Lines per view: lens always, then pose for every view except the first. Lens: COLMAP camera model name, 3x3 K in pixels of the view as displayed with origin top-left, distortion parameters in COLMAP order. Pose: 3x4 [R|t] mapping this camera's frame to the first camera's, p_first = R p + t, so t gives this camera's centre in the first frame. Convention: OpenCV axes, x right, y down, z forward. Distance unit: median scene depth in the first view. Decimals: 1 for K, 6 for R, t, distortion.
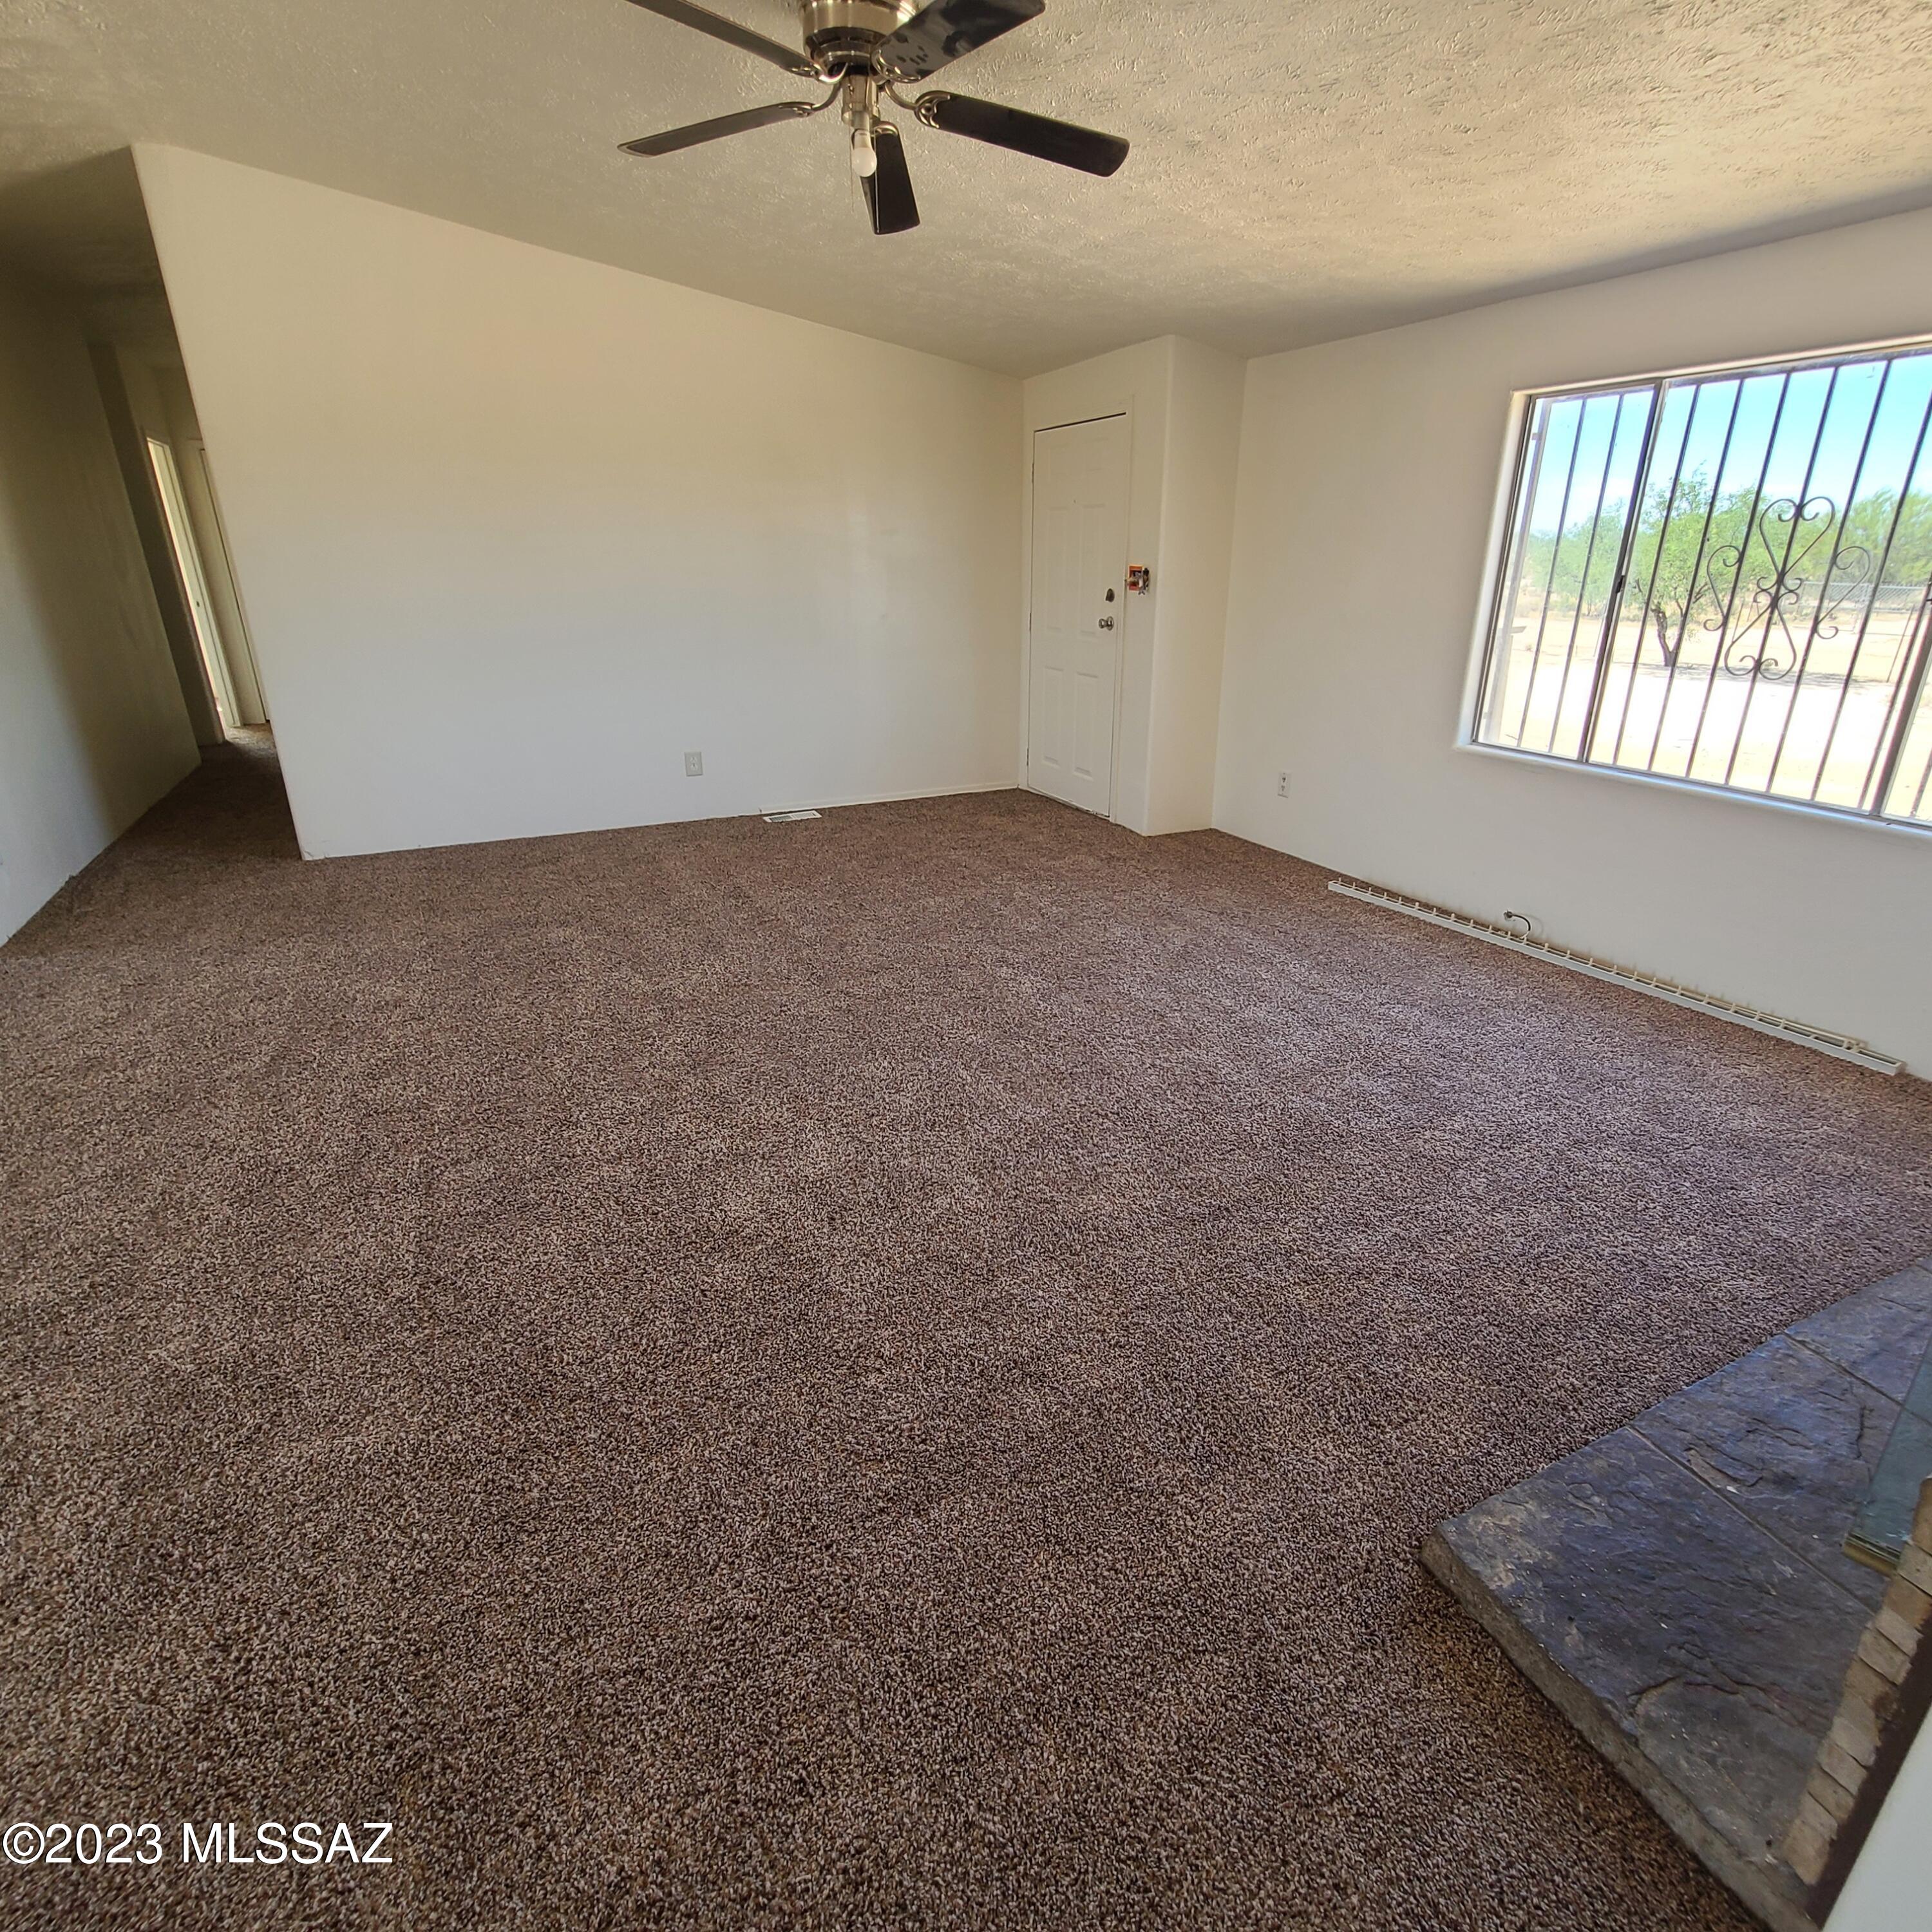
lens RADIAL K [[1044.4, 0, 994.5], [0, 1044.4, 964.6], [0, 0, 1]] dist [-0.000412, -0.001762]
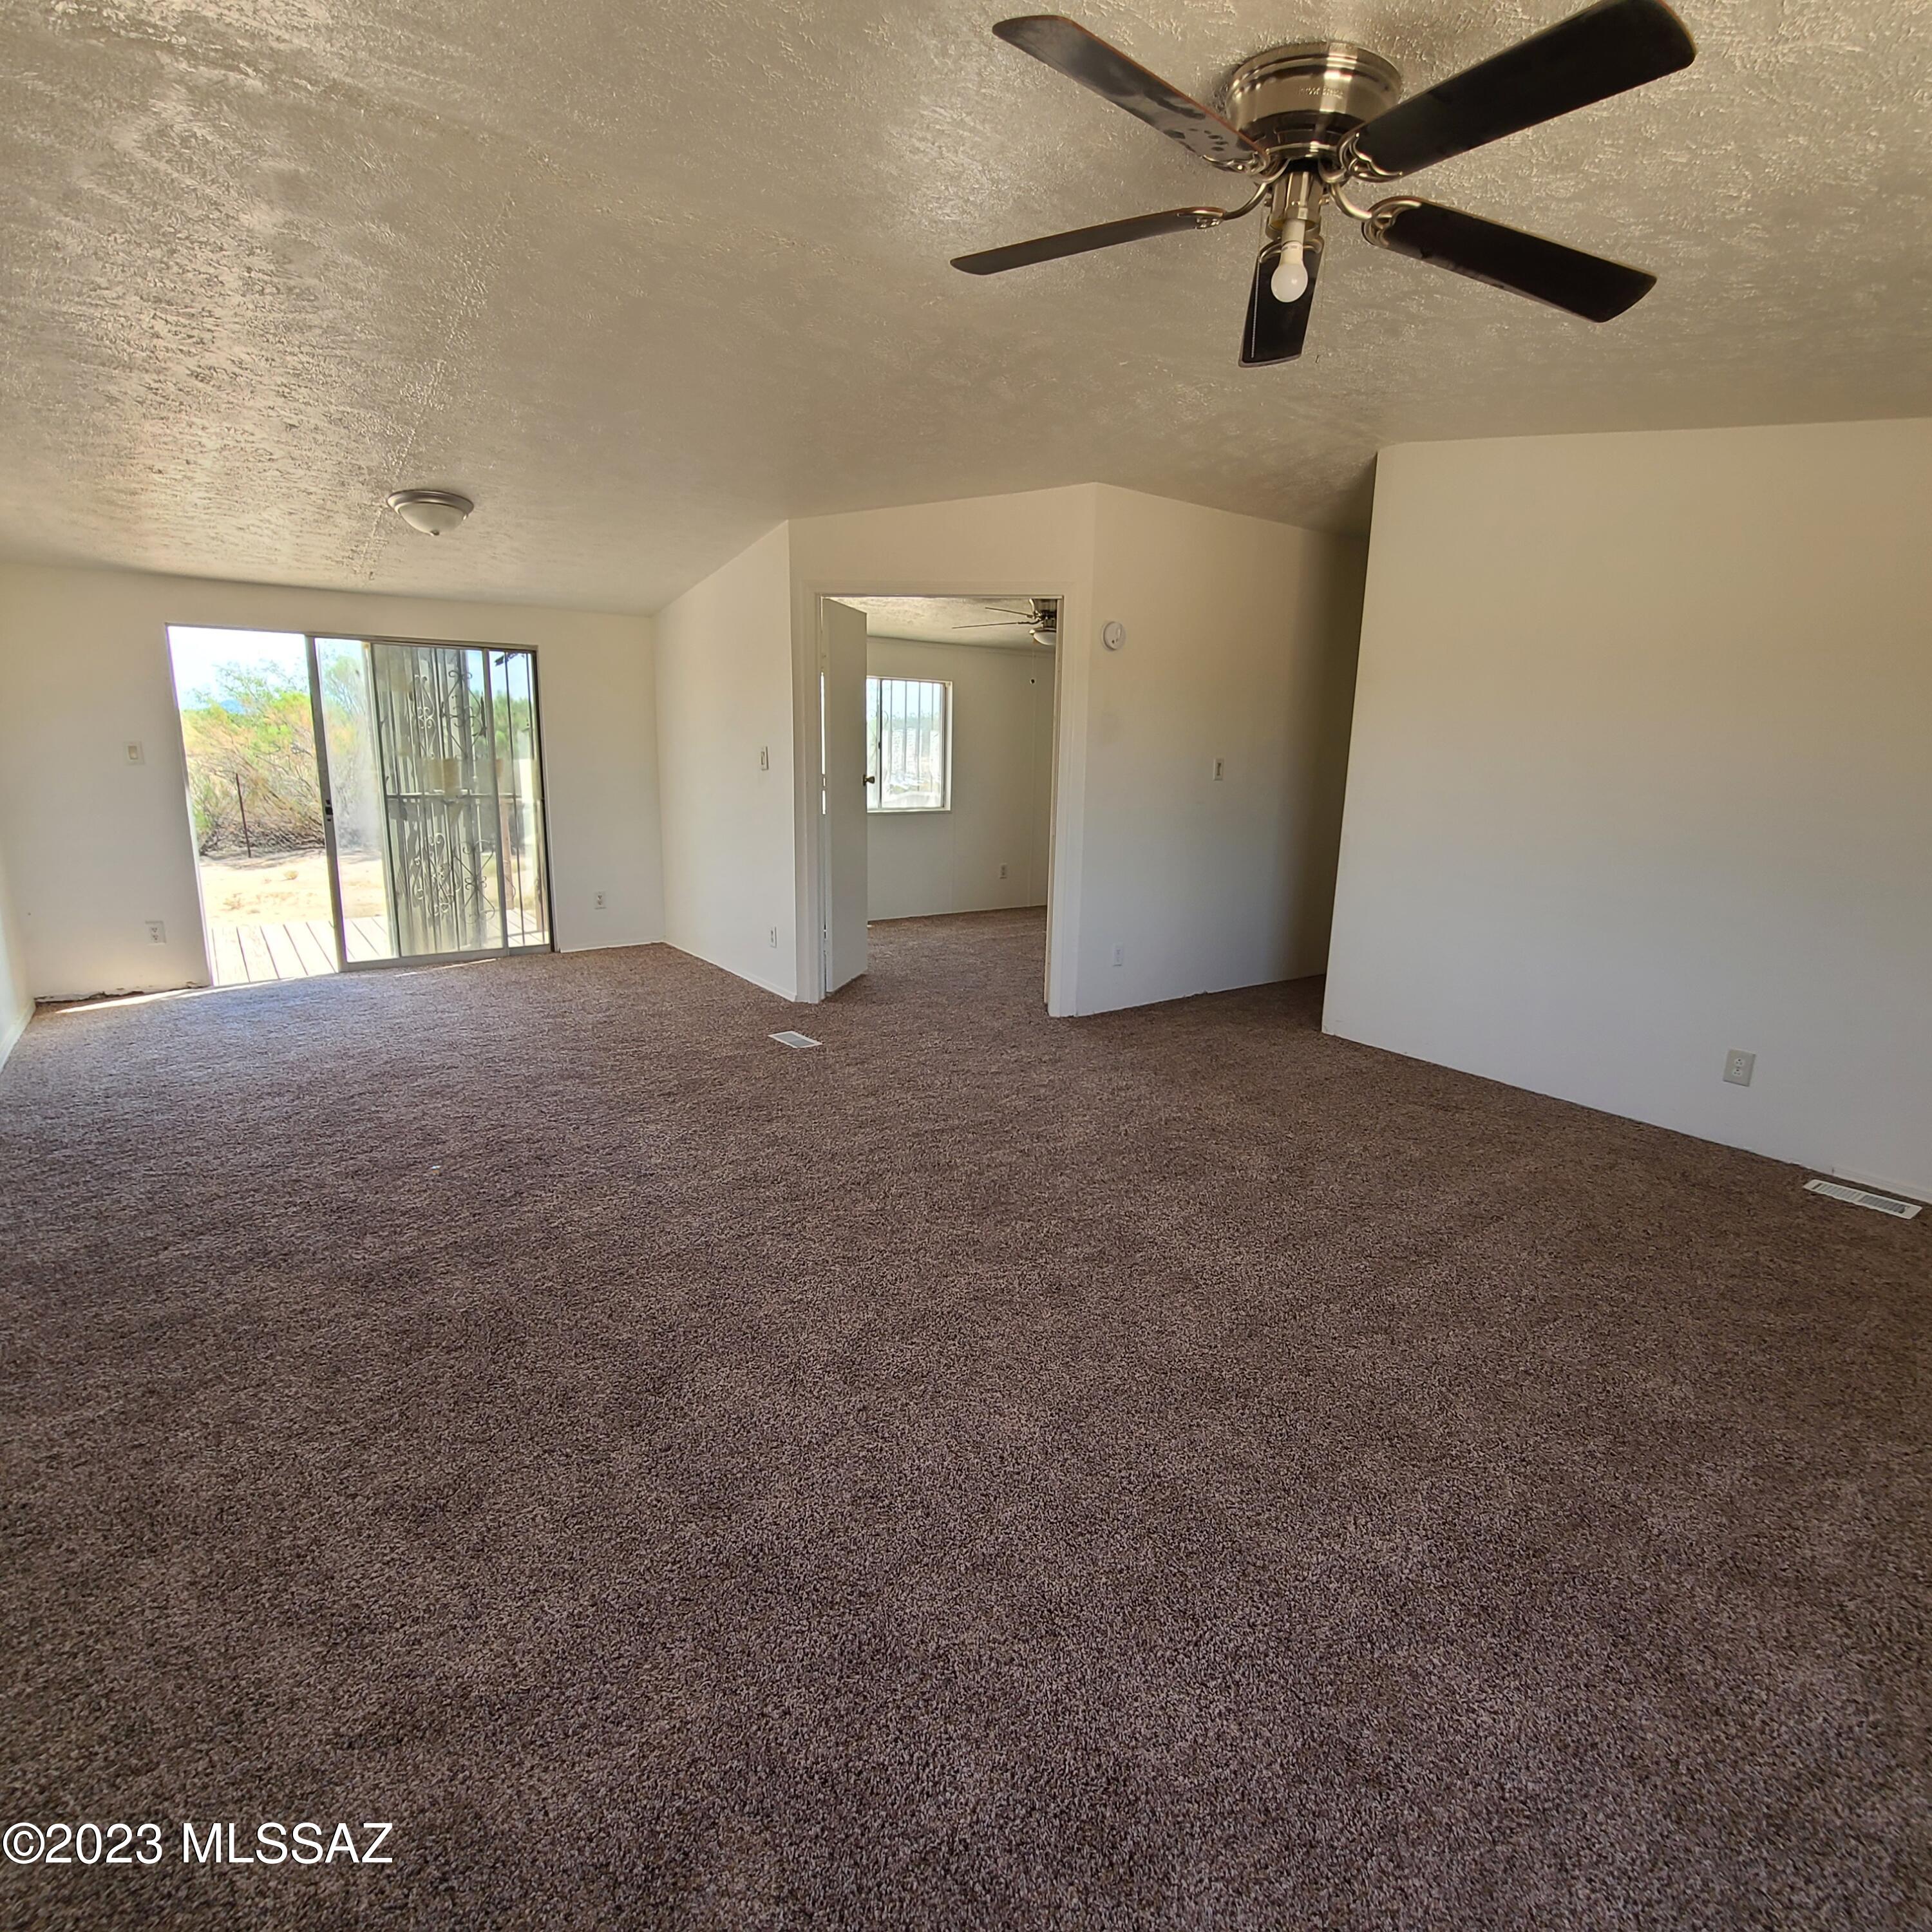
lens RADIAL K [[1044.4, 0, 994.5], [0, 1044.4, 964.6], [0, 0, 1]] dist [-0.000412, -0.001762]
pose [[0.187186, 0.209814, -0.959656, 0.362355], [-0.386849, 0.913725, 0.124315, -0.197475], [0.902945, 0.347972, 0.252203, 0.460319]]
